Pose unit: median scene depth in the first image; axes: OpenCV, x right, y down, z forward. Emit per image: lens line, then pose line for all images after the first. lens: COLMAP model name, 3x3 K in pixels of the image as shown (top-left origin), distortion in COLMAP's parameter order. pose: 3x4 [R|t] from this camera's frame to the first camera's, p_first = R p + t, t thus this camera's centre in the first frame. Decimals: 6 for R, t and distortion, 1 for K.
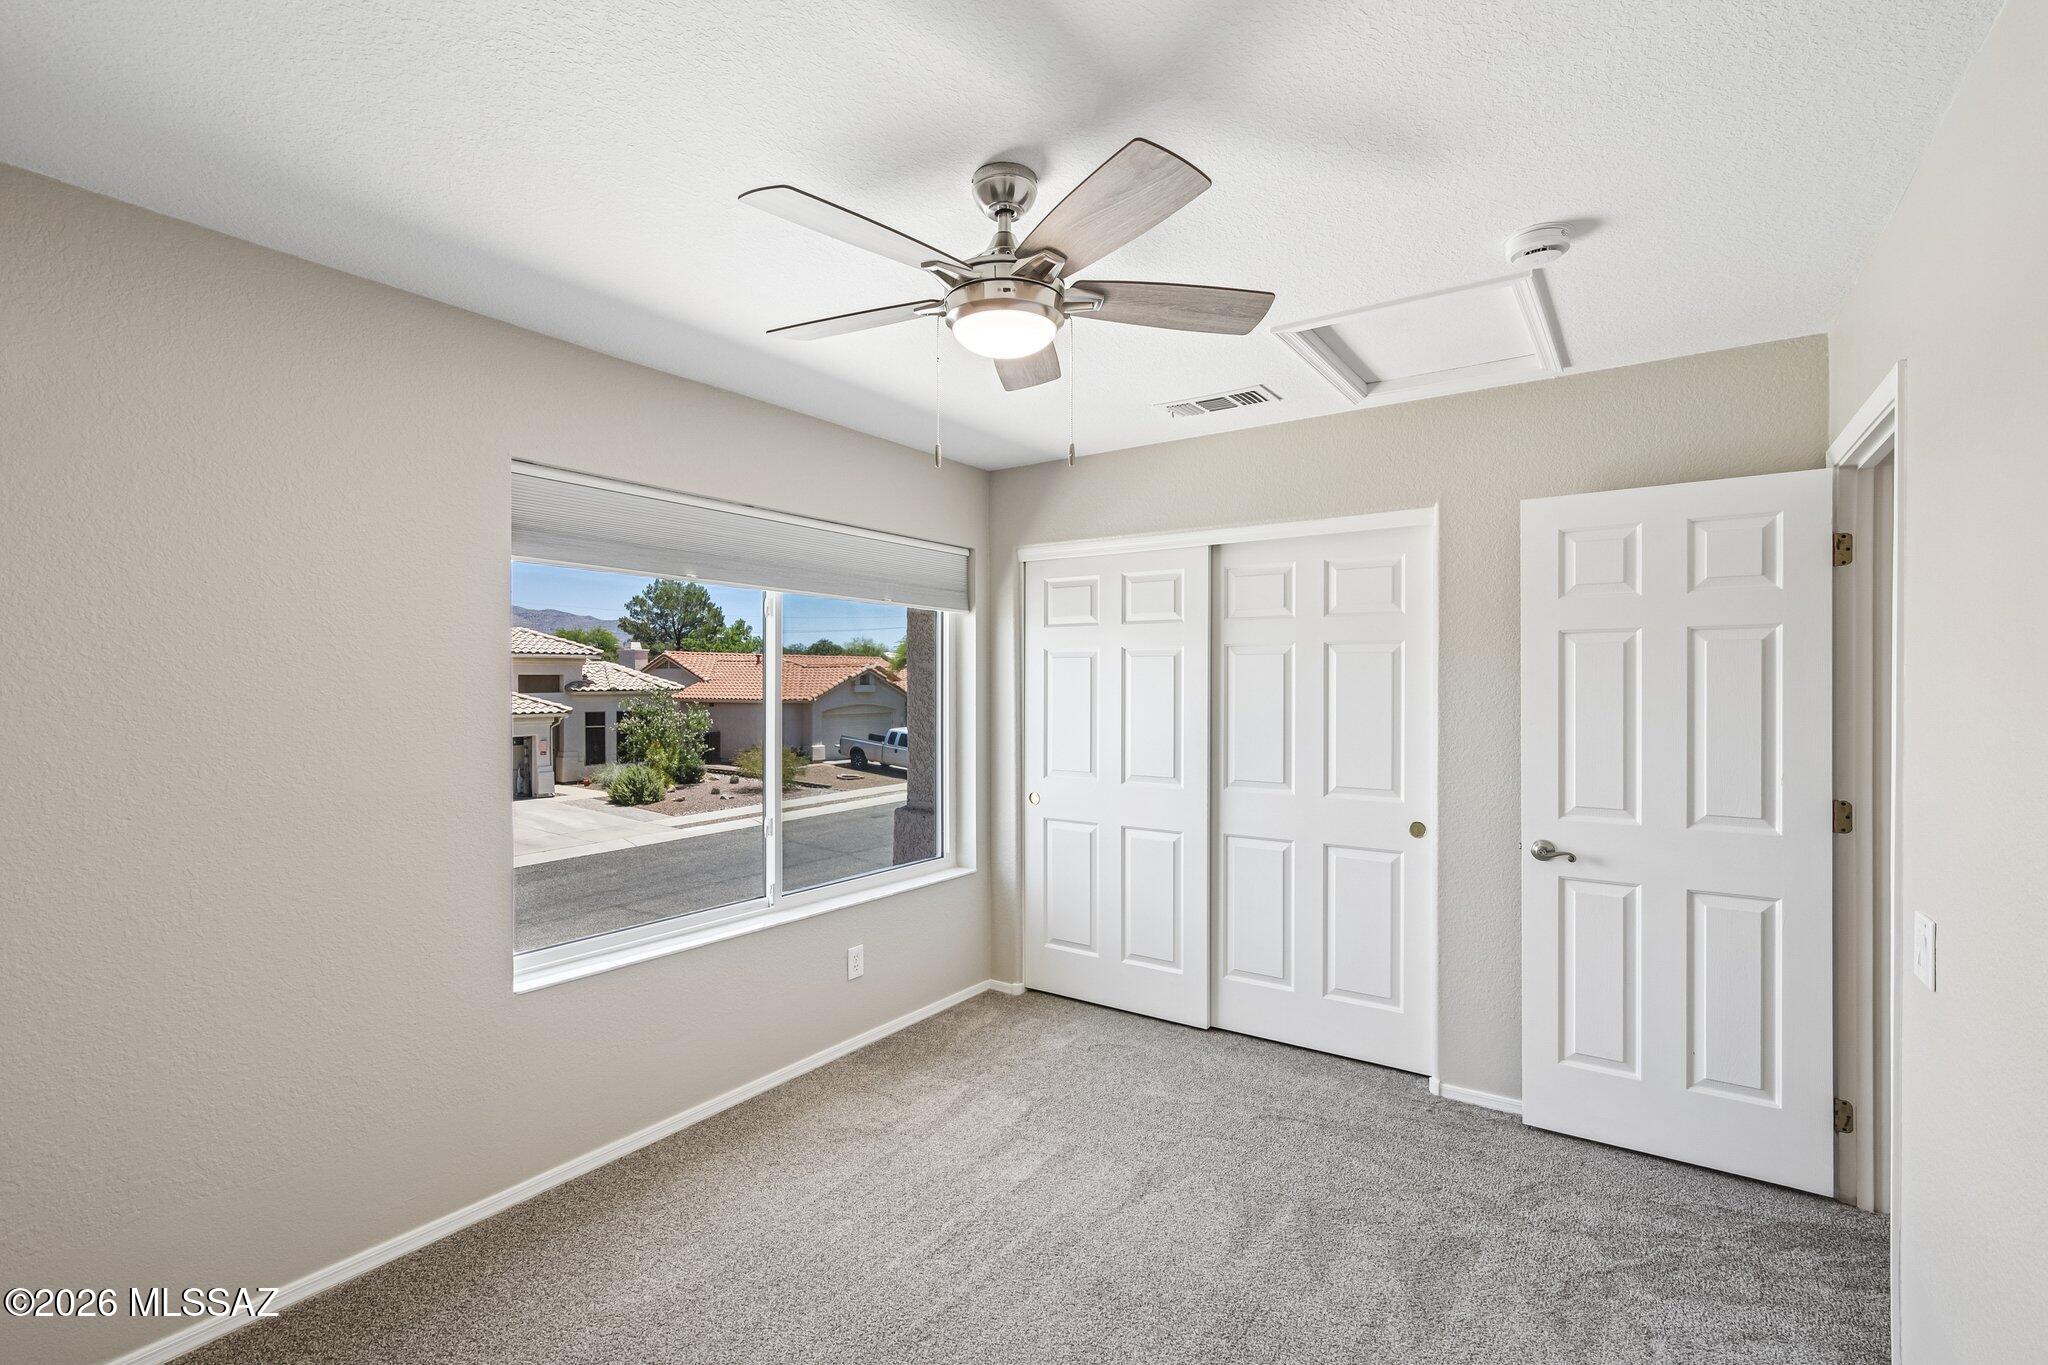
lens RADIAL K [[928.7, 0, 1019.8], [0, 928.7, 686.4], [0, 0, 1]] dist [-0.003057, 0.001325]
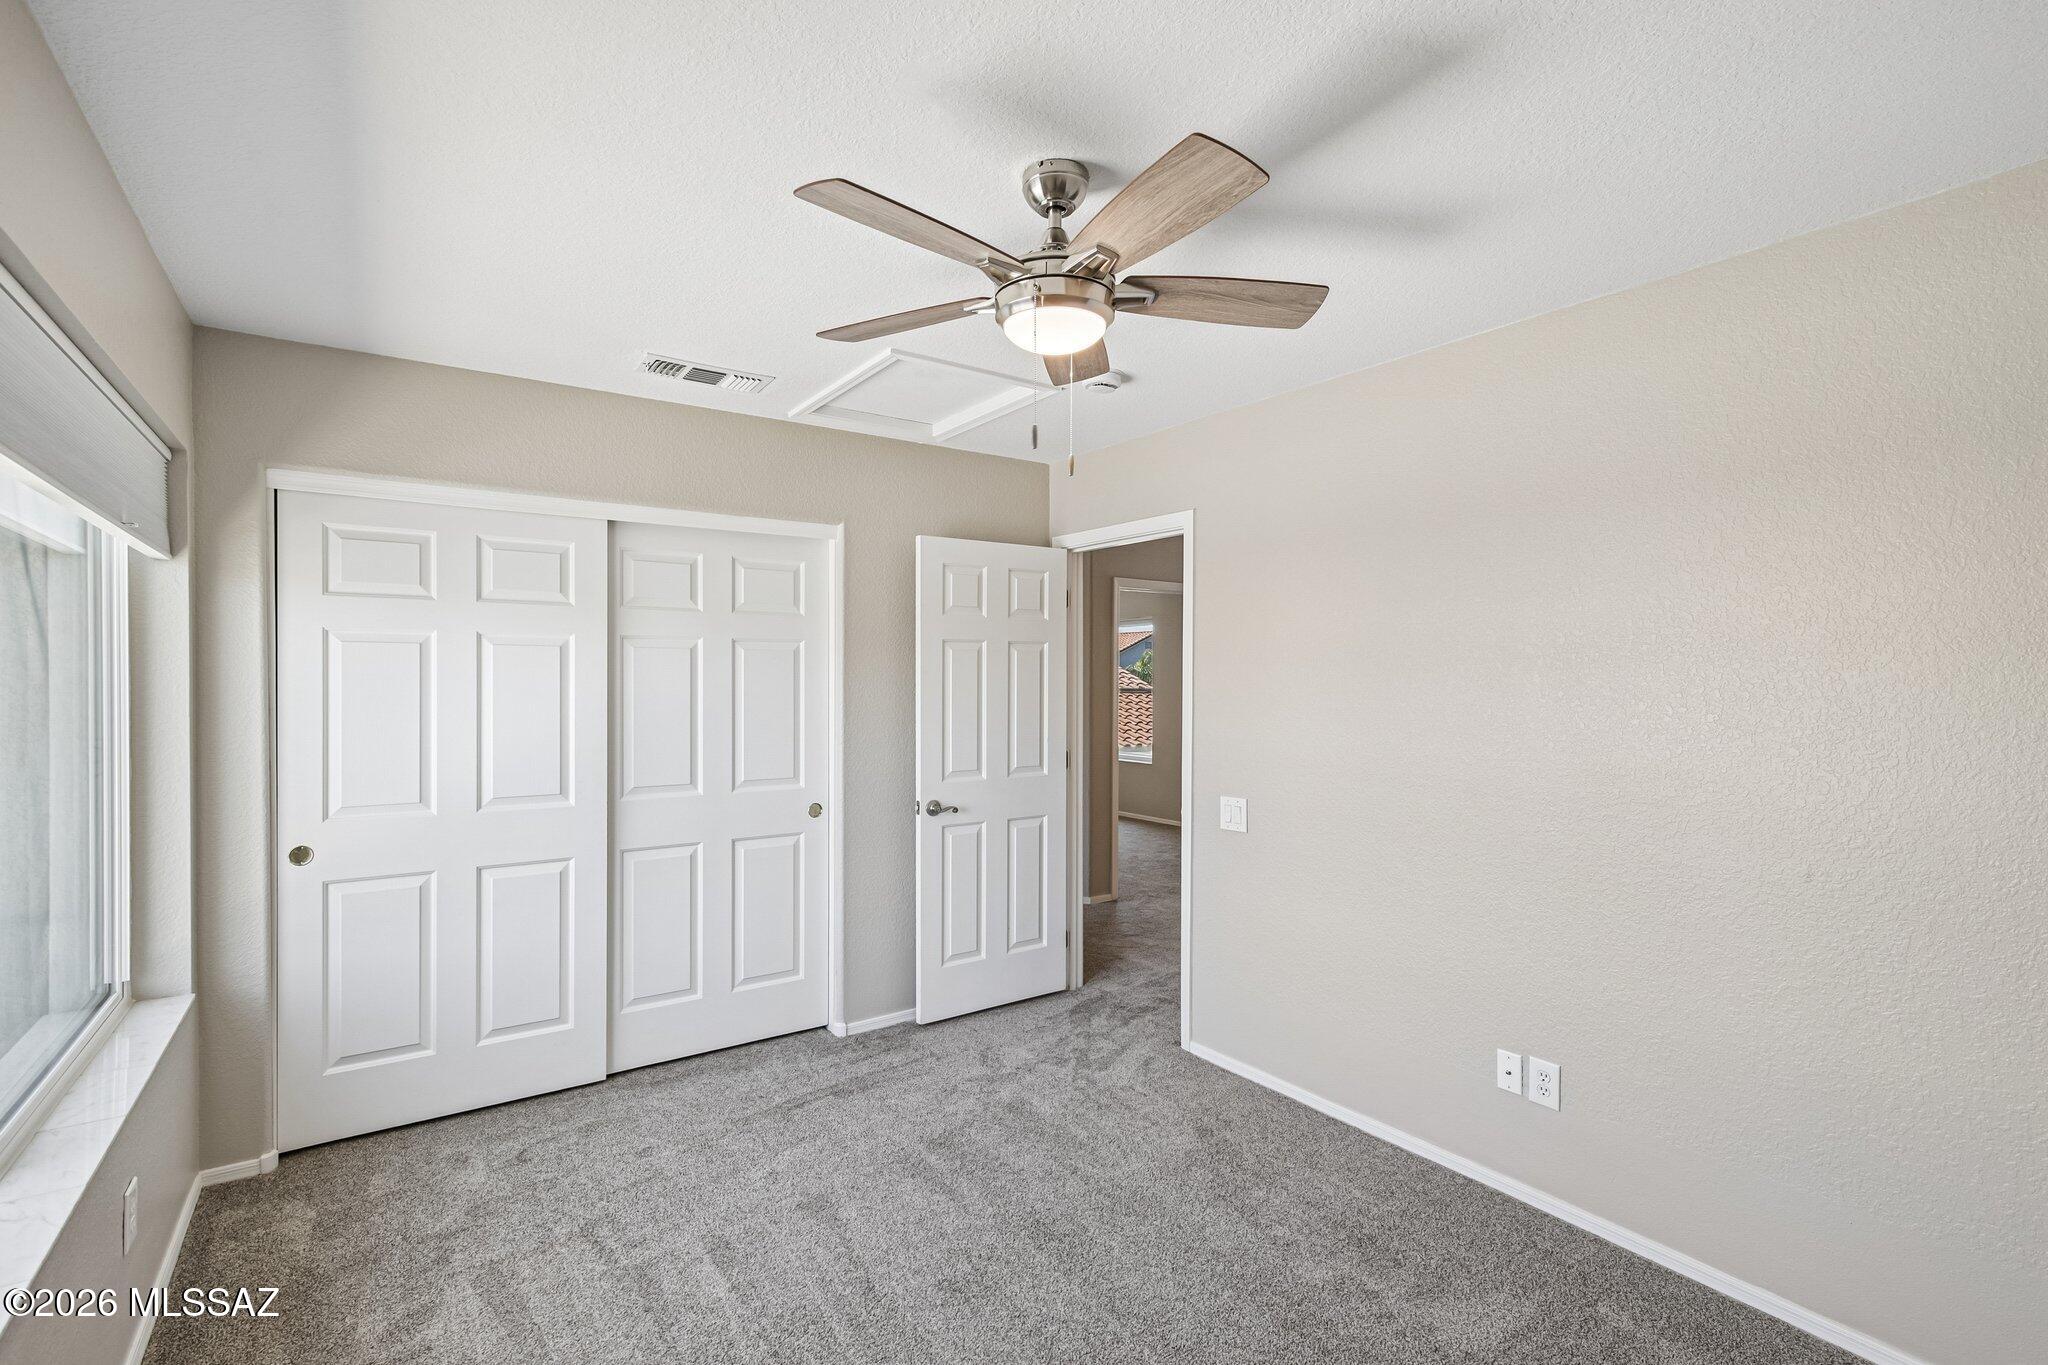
lens RADIAL K [[928.7, 0, 1024.3], [0, 928.7, 679.5], [0, 0, 1]] dist [-0.003057, 0.001325]
pose [[0.339048, -0.002025, 0.940767, -0.512120], [0.000883, 0.999998, 0.001834, -0.004509], [-0.940769, 0.000208, 0.339049, 0.364068]]
